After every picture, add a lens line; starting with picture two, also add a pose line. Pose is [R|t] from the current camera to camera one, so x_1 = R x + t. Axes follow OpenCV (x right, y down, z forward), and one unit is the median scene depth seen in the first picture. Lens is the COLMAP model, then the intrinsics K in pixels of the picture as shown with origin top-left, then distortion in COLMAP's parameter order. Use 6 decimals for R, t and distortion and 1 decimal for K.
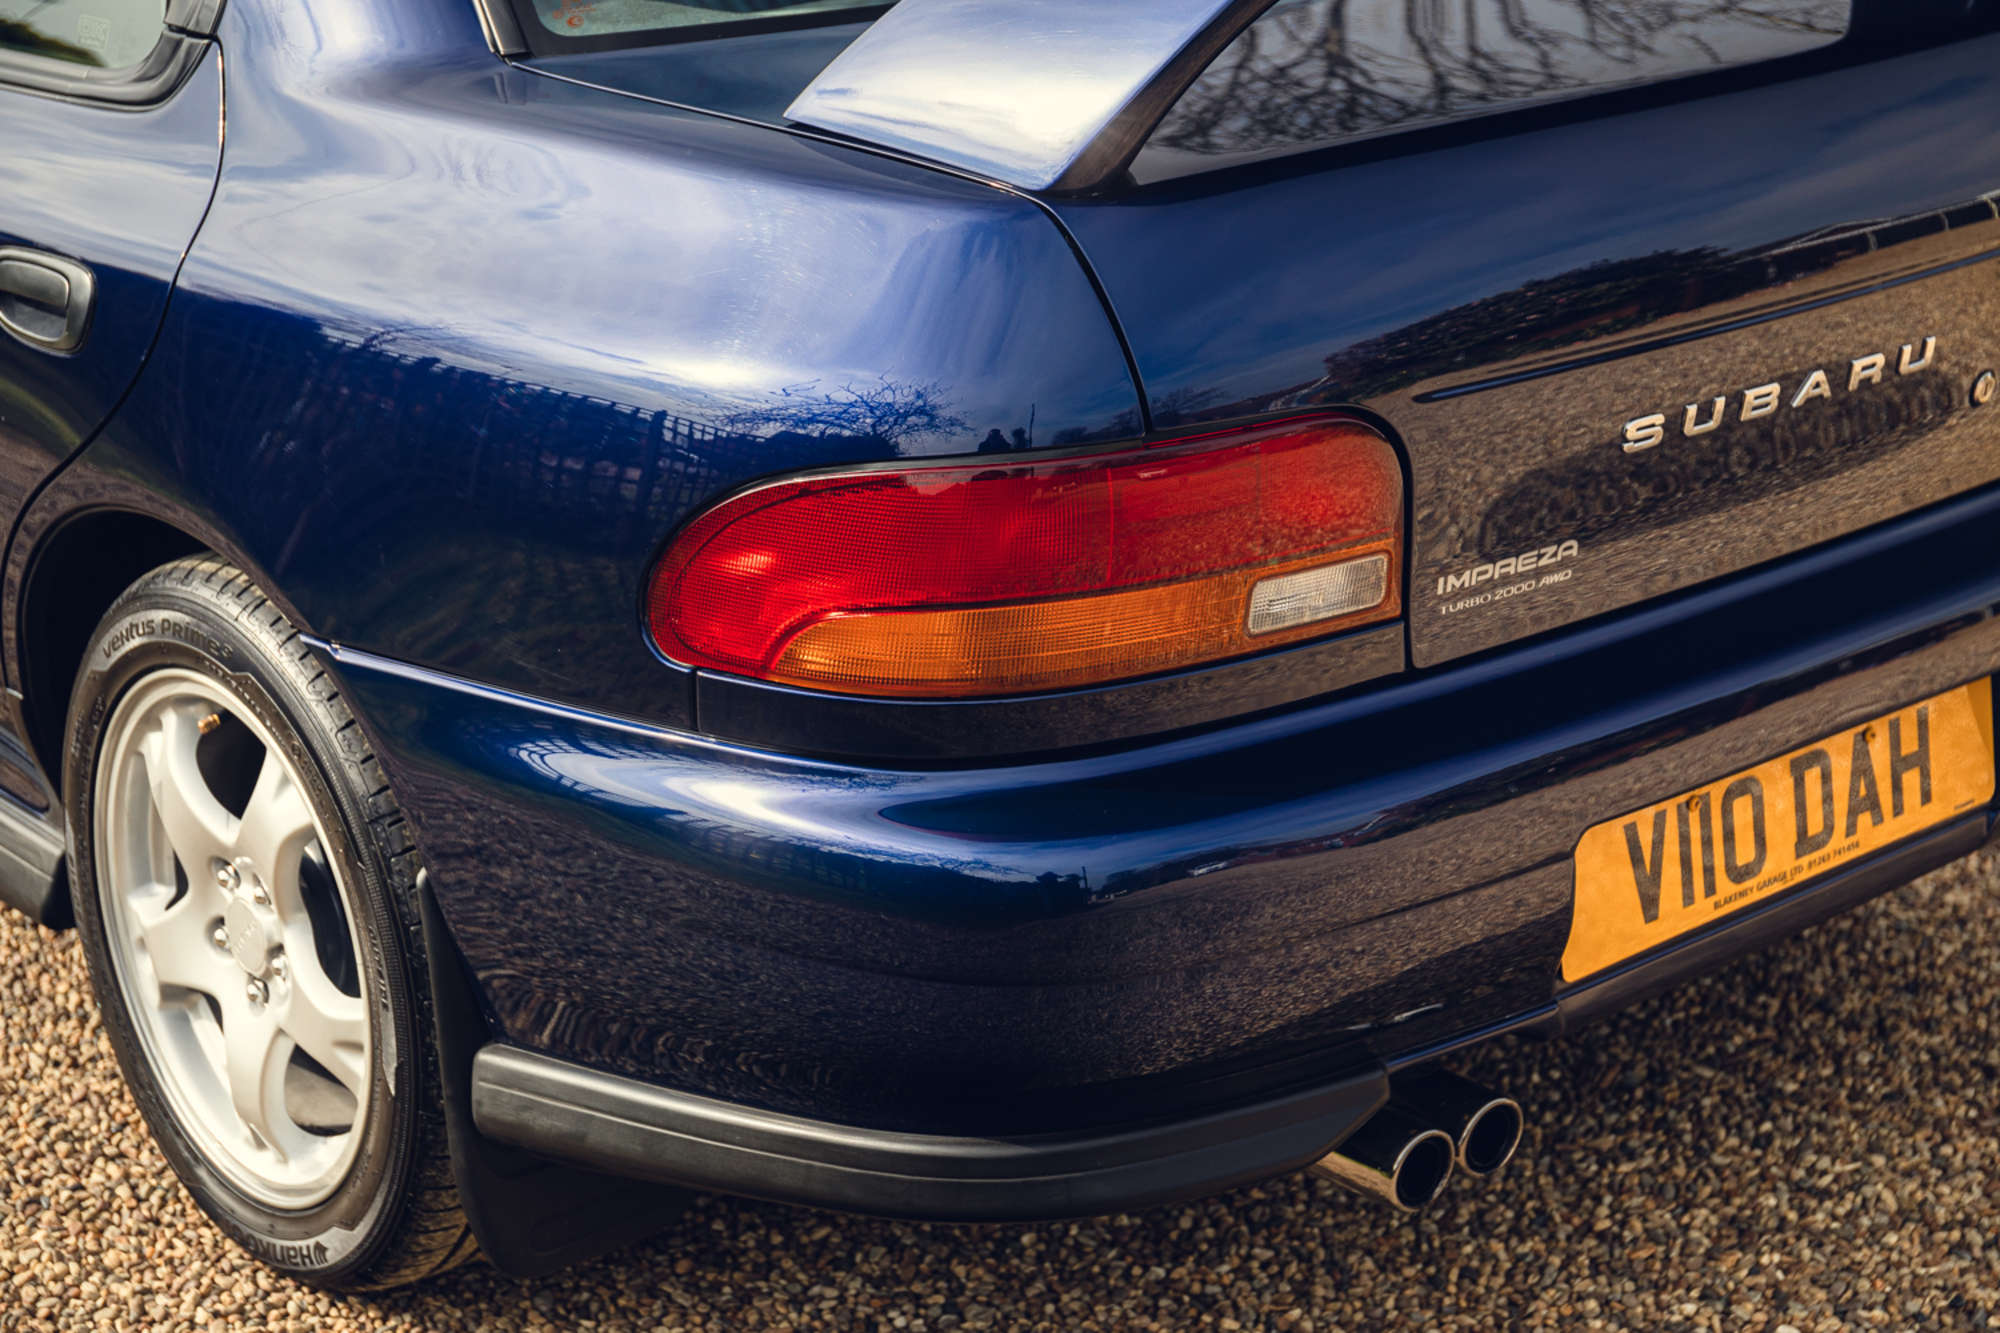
lens RADIAL K [[3473.1, 0, 1000.1], [0, 3473.1, 702.7], [0, 0, 1]] dist [0.075203, 0.114551]
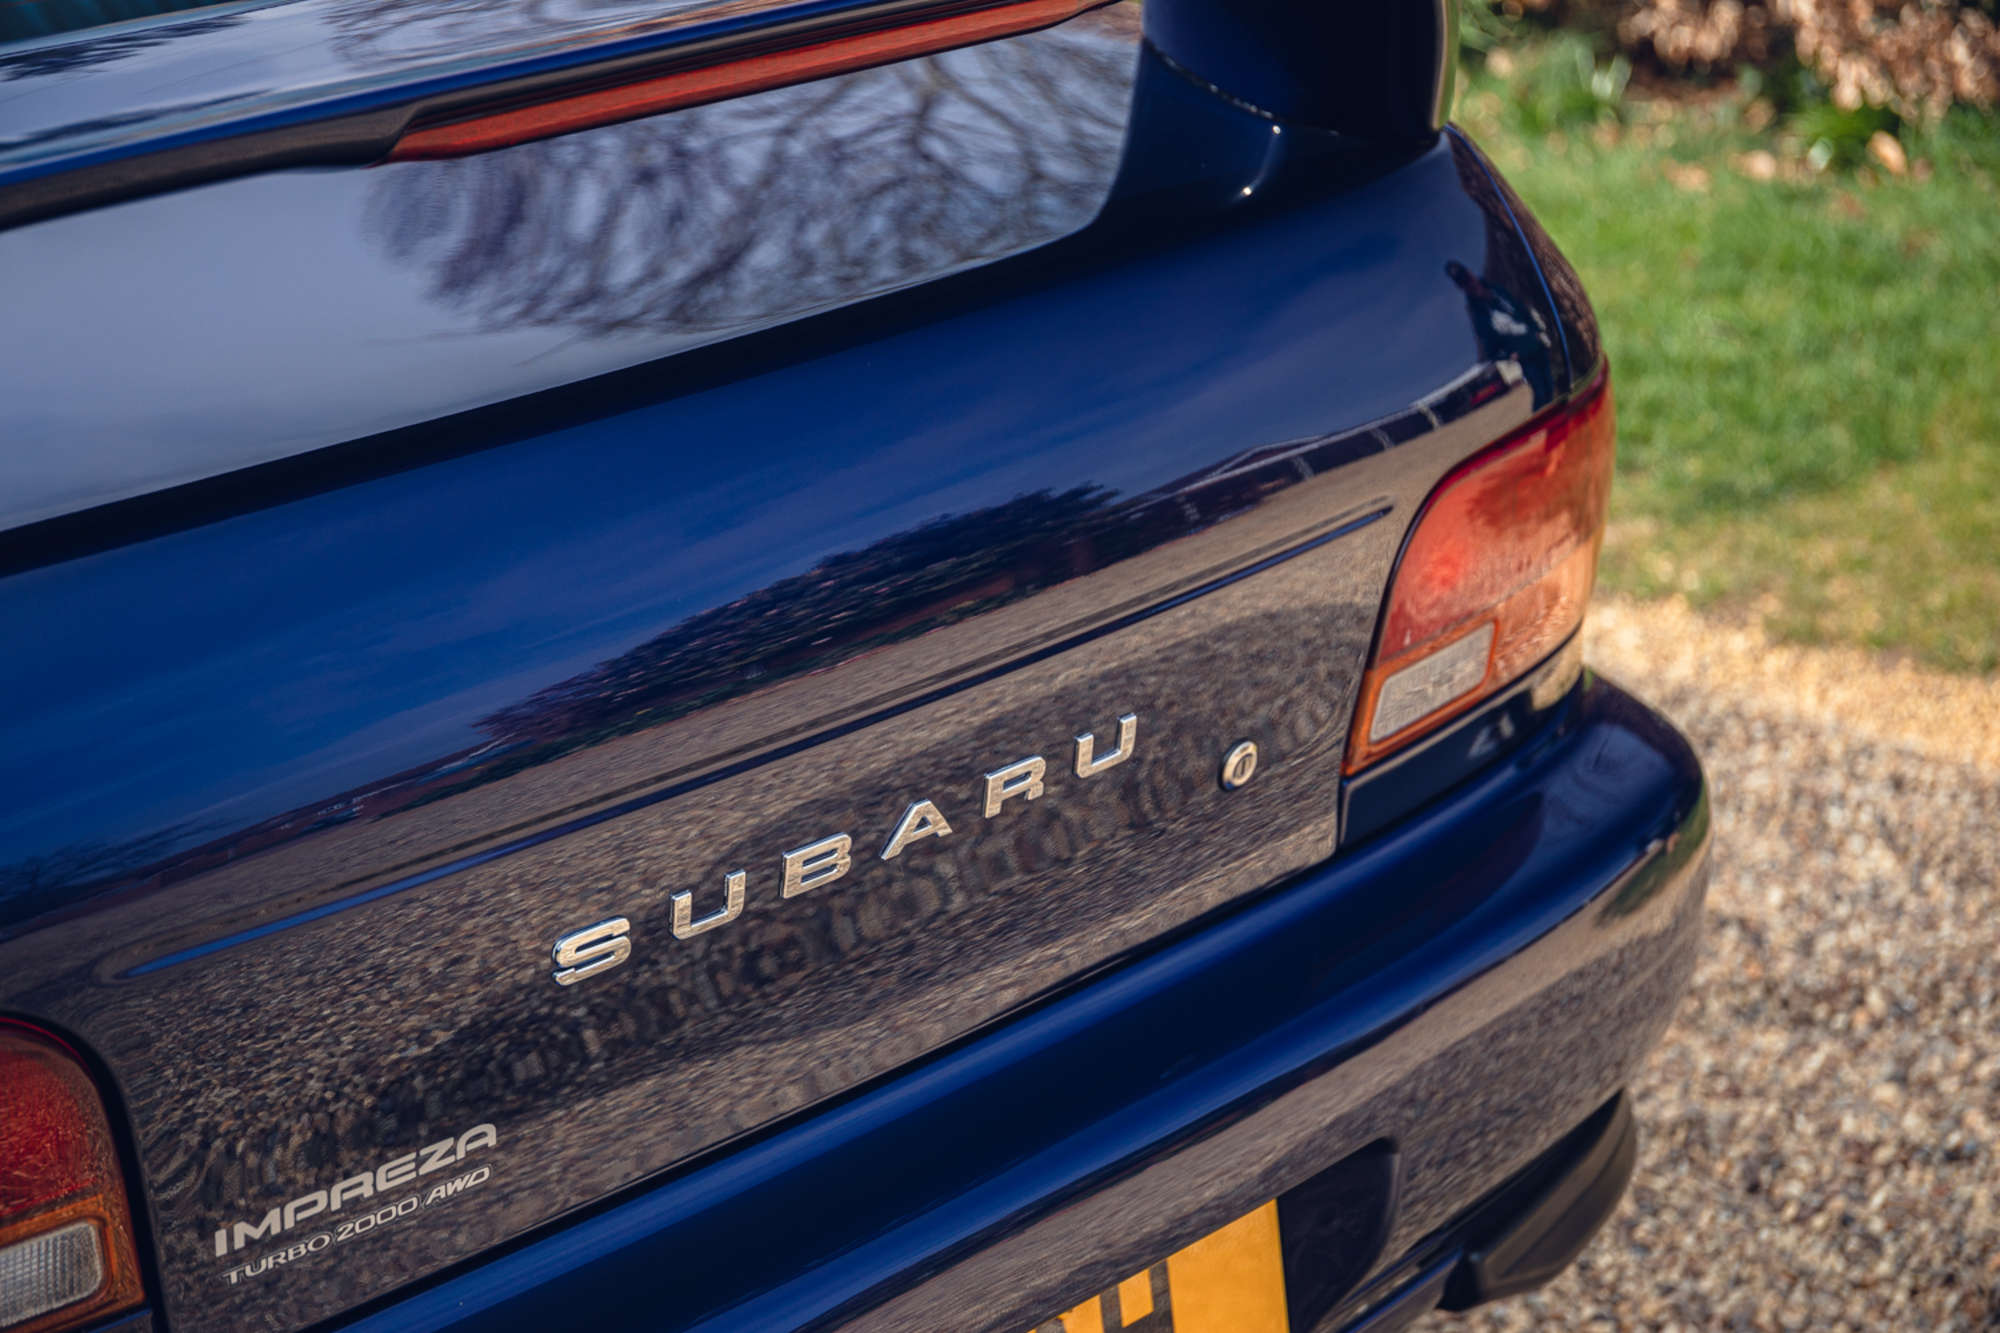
lens RADIAL K [[3878.1, 0, 1000.0], [0, 3878.1, 666.5], [0, 0, 1]] dist [0.082462, 0.258868]
pose [[0.997591, -0.018216, 0.066935, 0.179209], [0.016877, 0.999647, 0.020523, -0.119371], [-0.067285, -0.019344, 0.997546, 0.258830]]
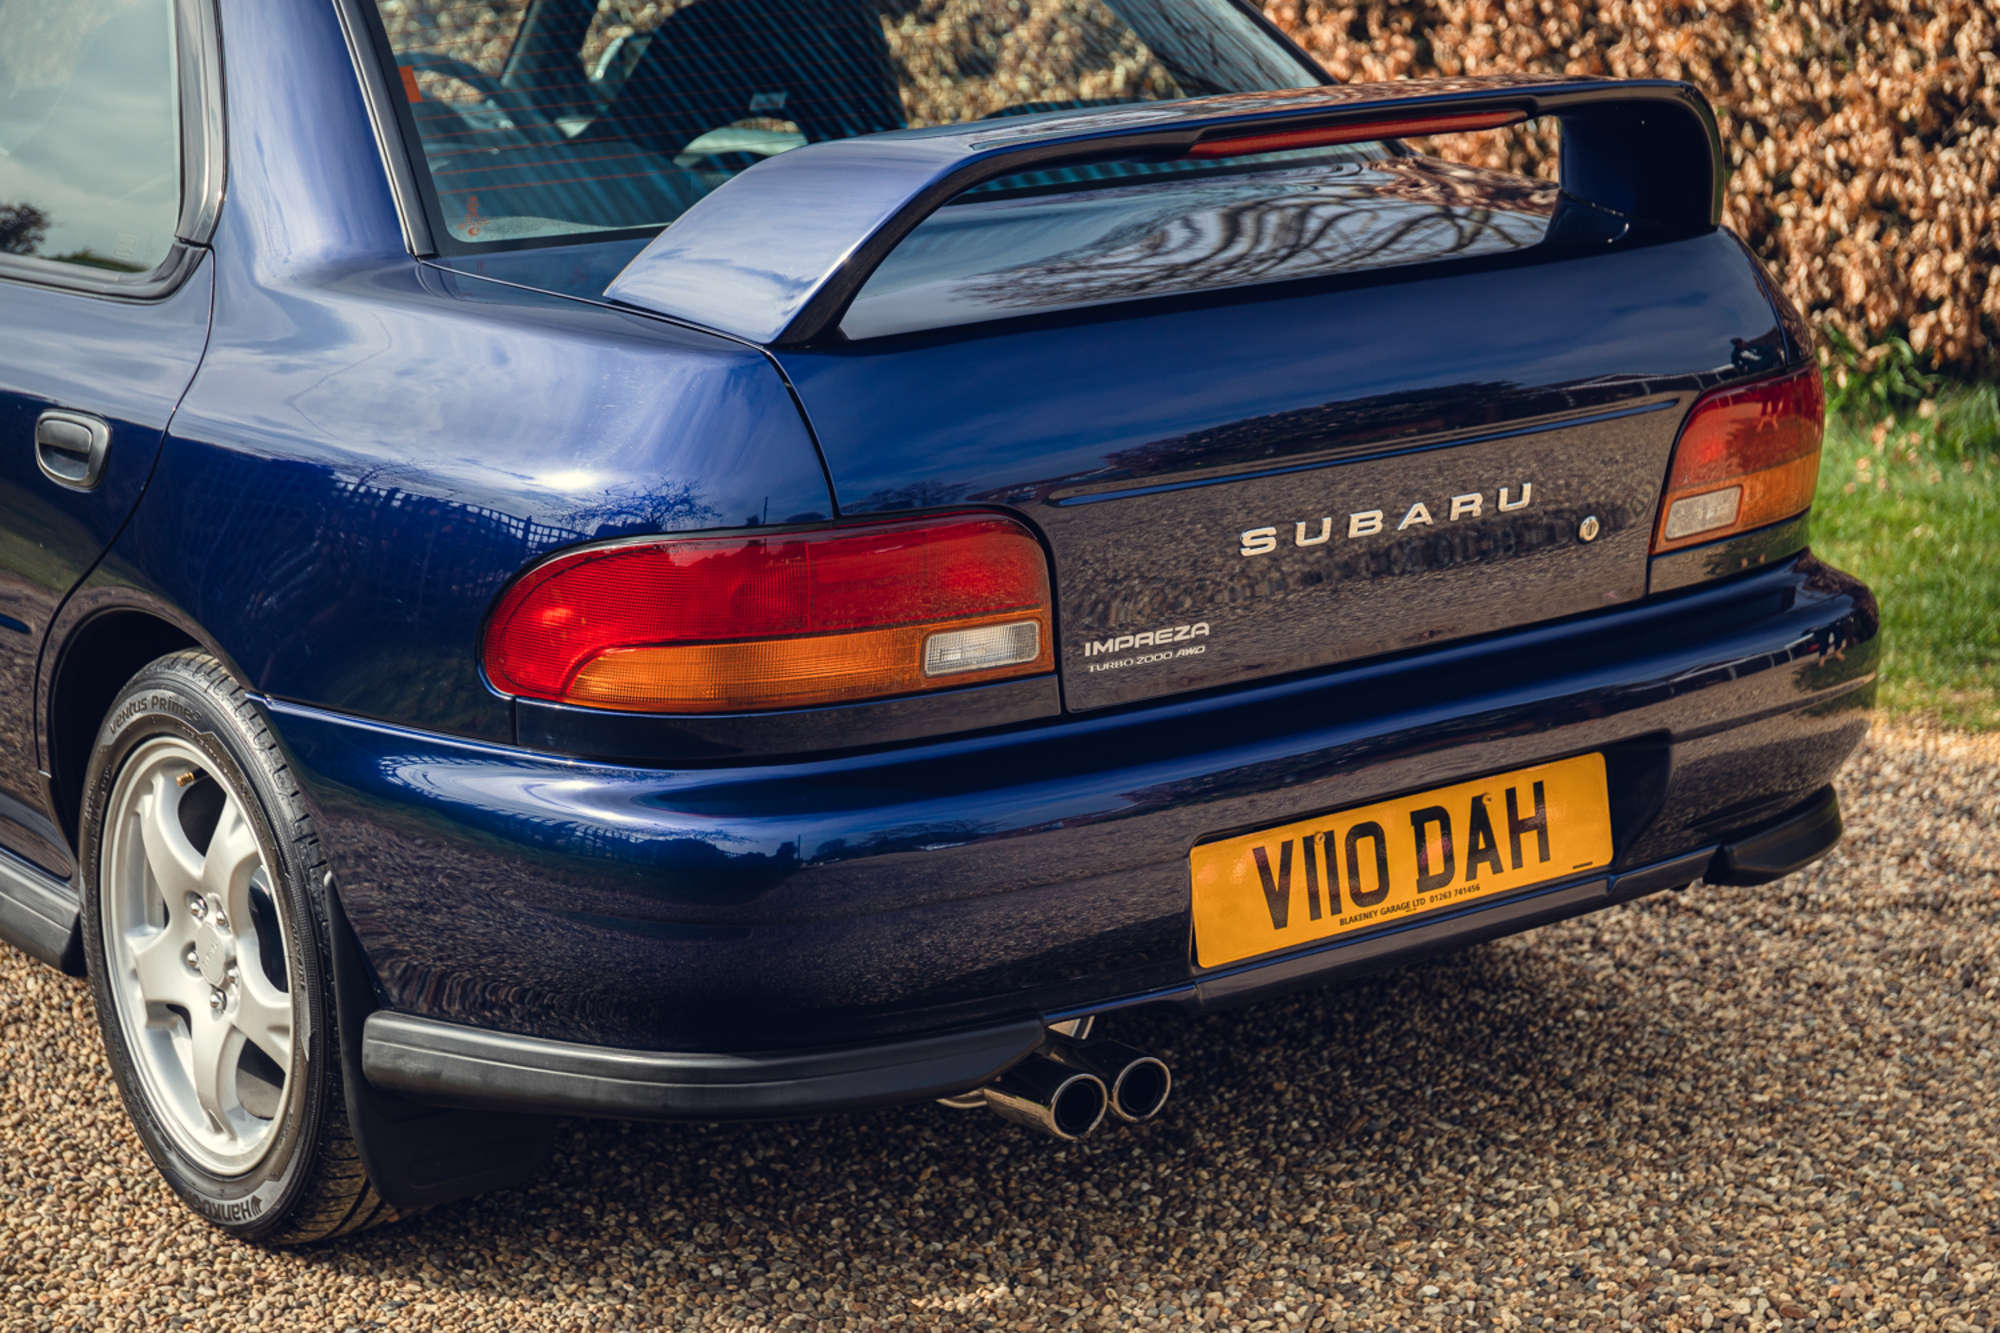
lens RADIAL K [[3878.1, 0, 1000.0], [0, 3878.1, 666.5], [0, 0, 1]] dist [0.082462, 0.258868]
pose [[0.997679, 0.012356, -0.066962, 0.157550], [-0.019276, 0.994422, -0.103702, 0.103147], [0.065307, 0.104752, 0.992352, -0.375675]]
